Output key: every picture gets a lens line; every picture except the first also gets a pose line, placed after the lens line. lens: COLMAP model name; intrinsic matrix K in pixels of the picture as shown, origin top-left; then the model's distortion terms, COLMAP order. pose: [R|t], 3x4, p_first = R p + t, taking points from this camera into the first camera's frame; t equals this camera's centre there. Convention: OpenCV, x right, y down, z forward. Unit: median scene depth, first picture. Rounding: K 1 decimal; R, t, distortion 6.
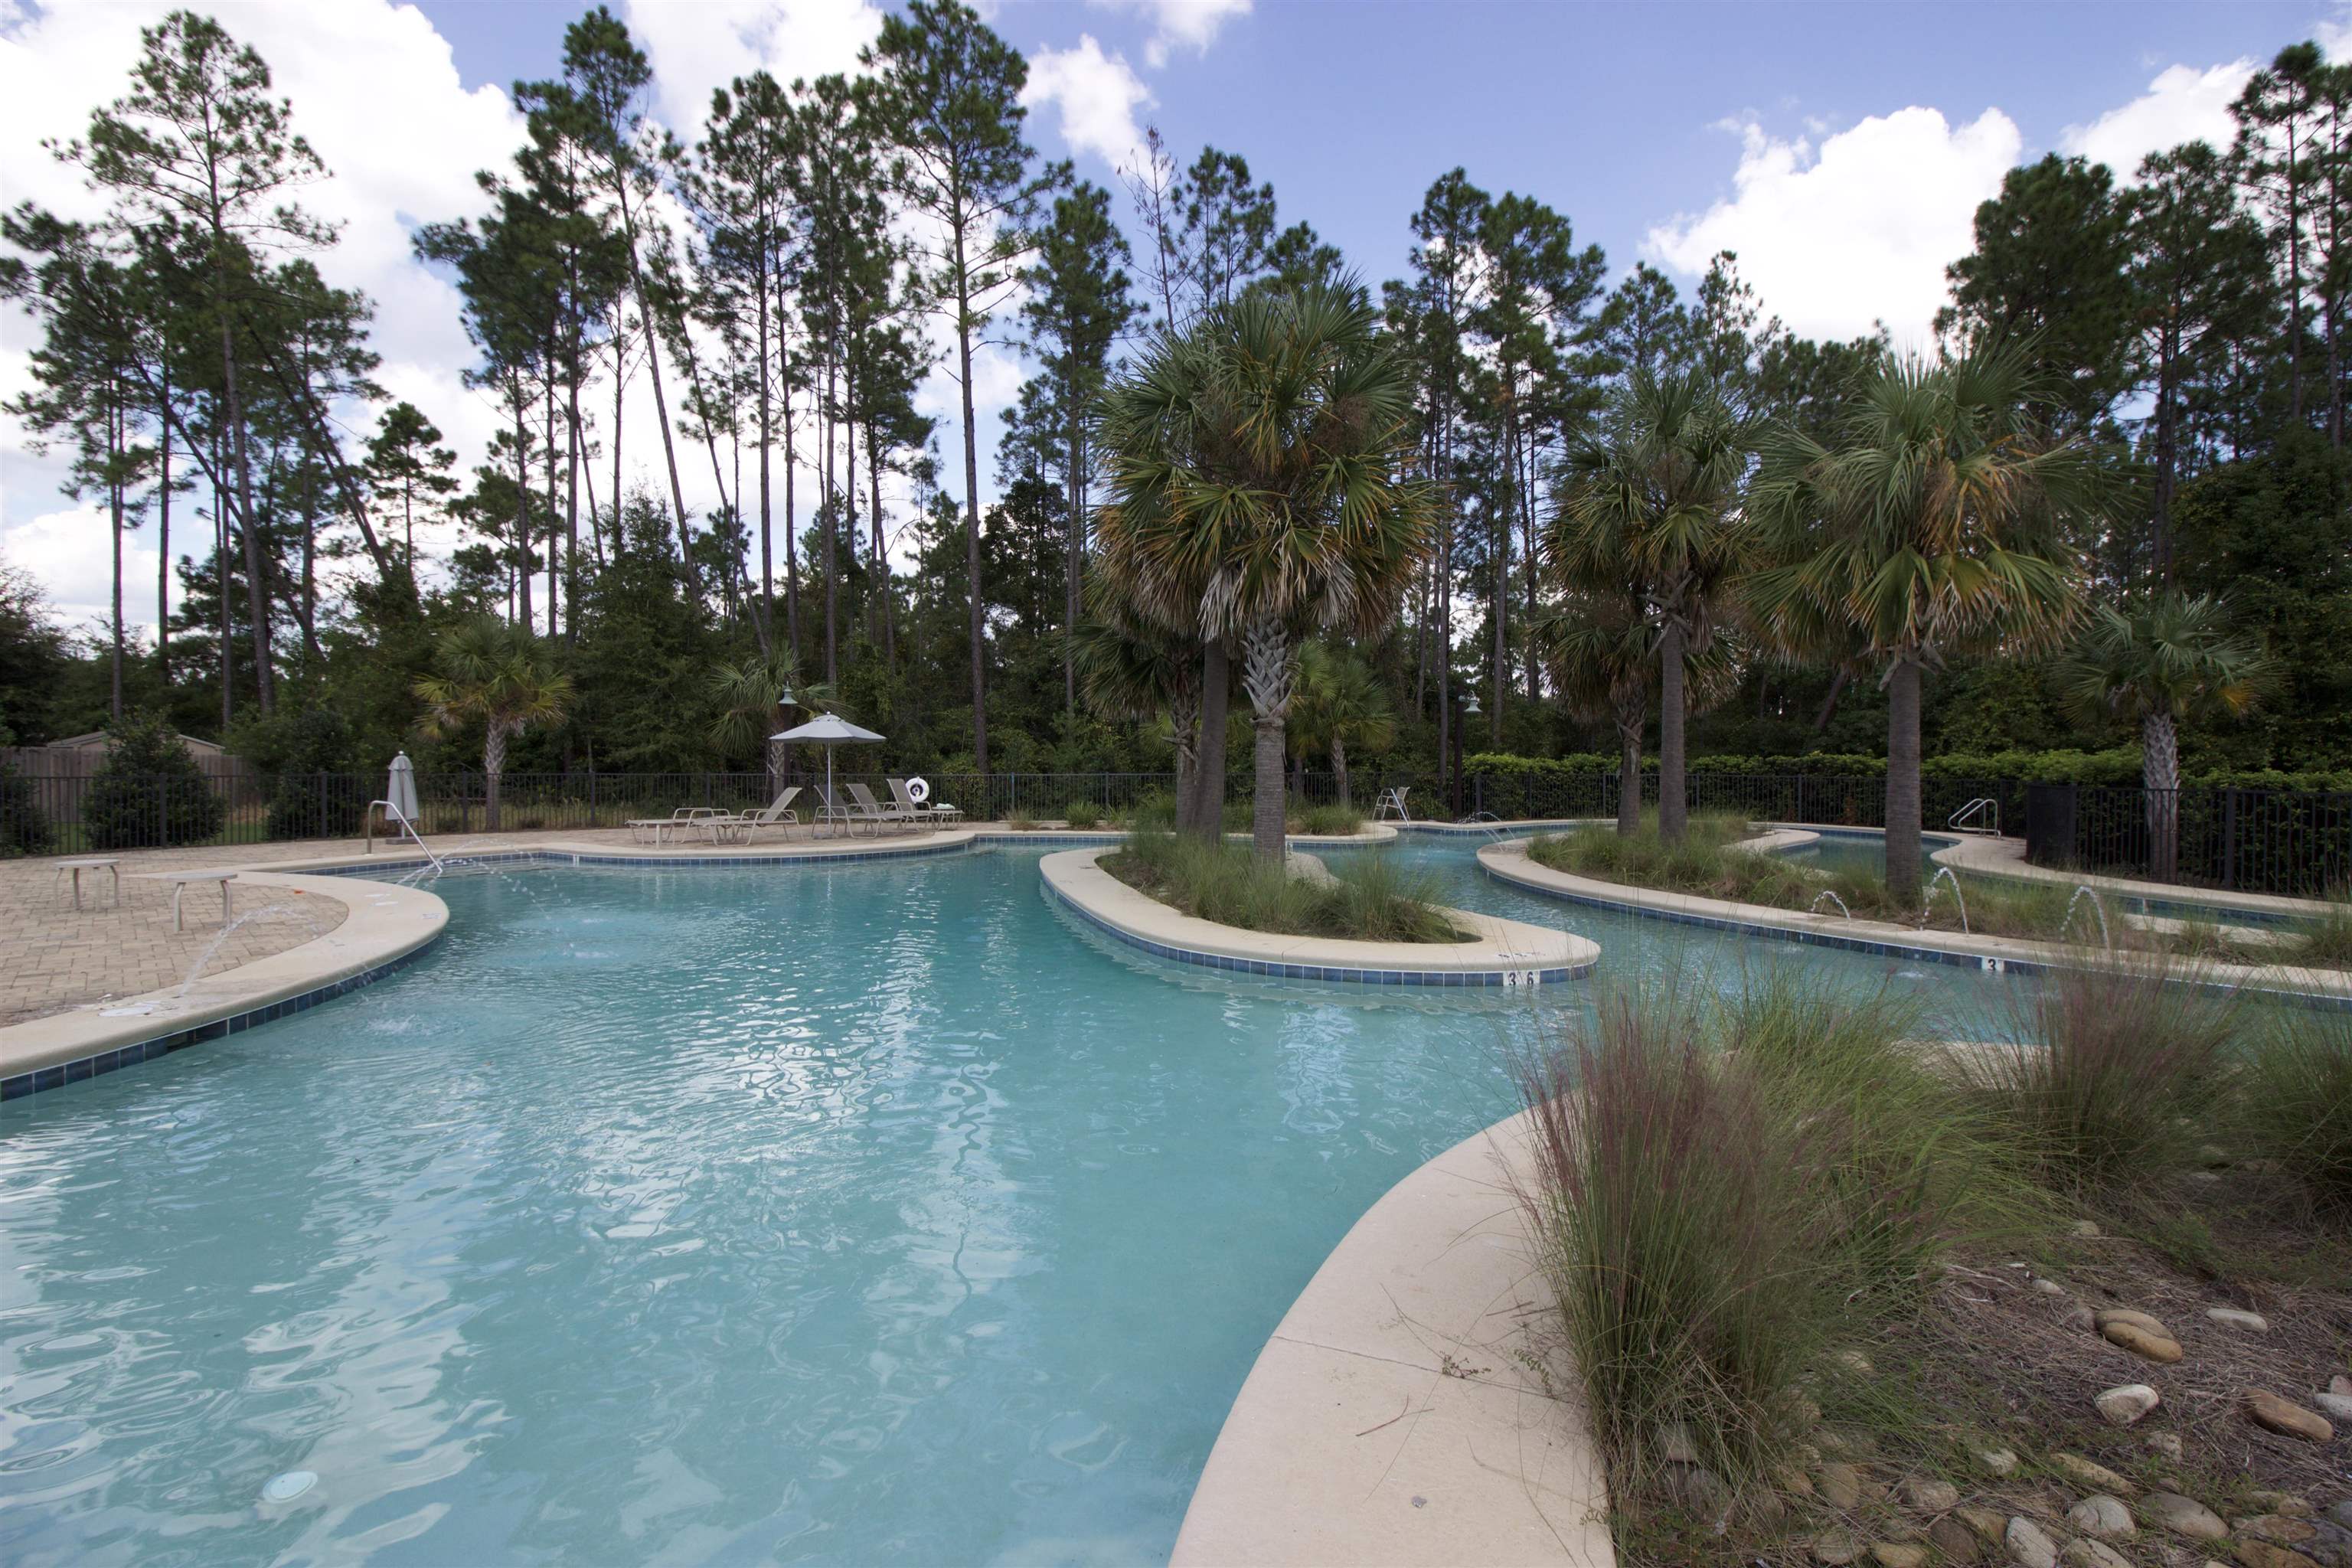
lens RADIAL K [[1066.0, 0, 1181.3], [0, 1066.0, 768.1], [0, 0, 1]] dist [-0.026623, -0.000086]
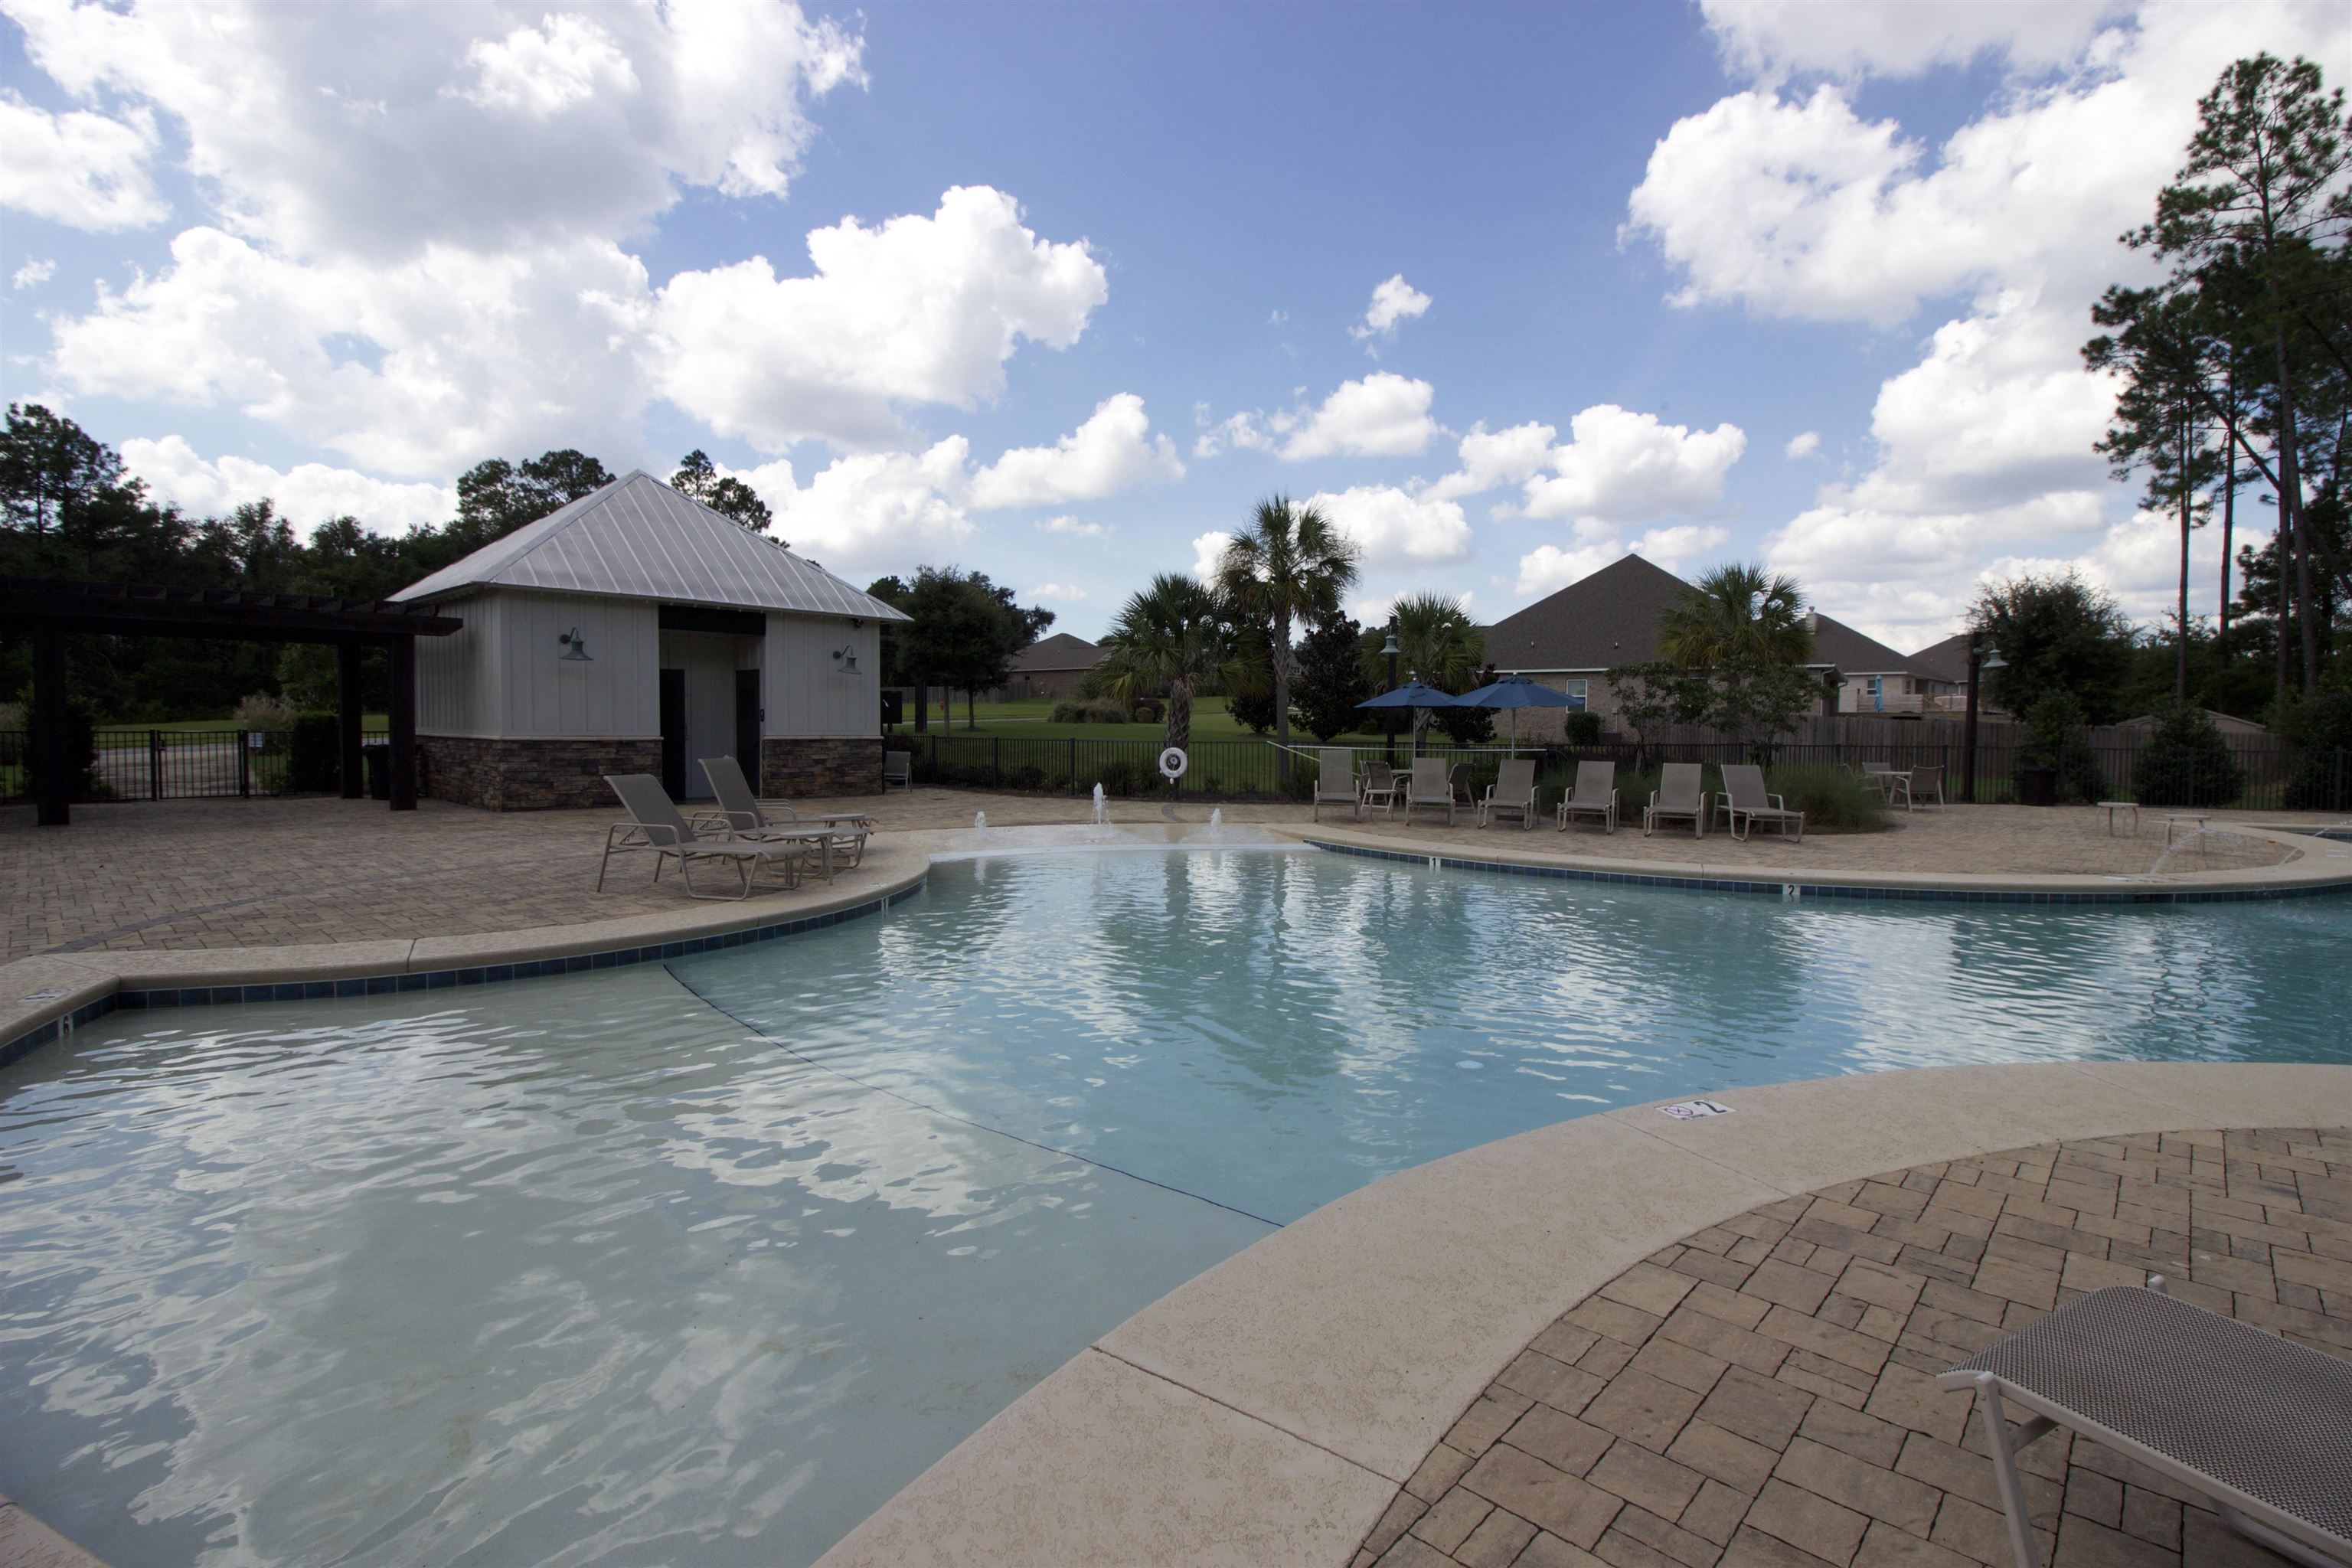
lens RADIAL K [[1066.0, 0, 1181.3], [0, 1066.0, 768.1], [0, 0, 1]] dist [-0.026623, -0.000086]
pose [[0.000169, 0.038627, -0.999254, 0.107138], [-0.018213, 0.999088, 0.038618, 0.001471], [0.999834, 0.018193, 0.000872, -0.085522]]
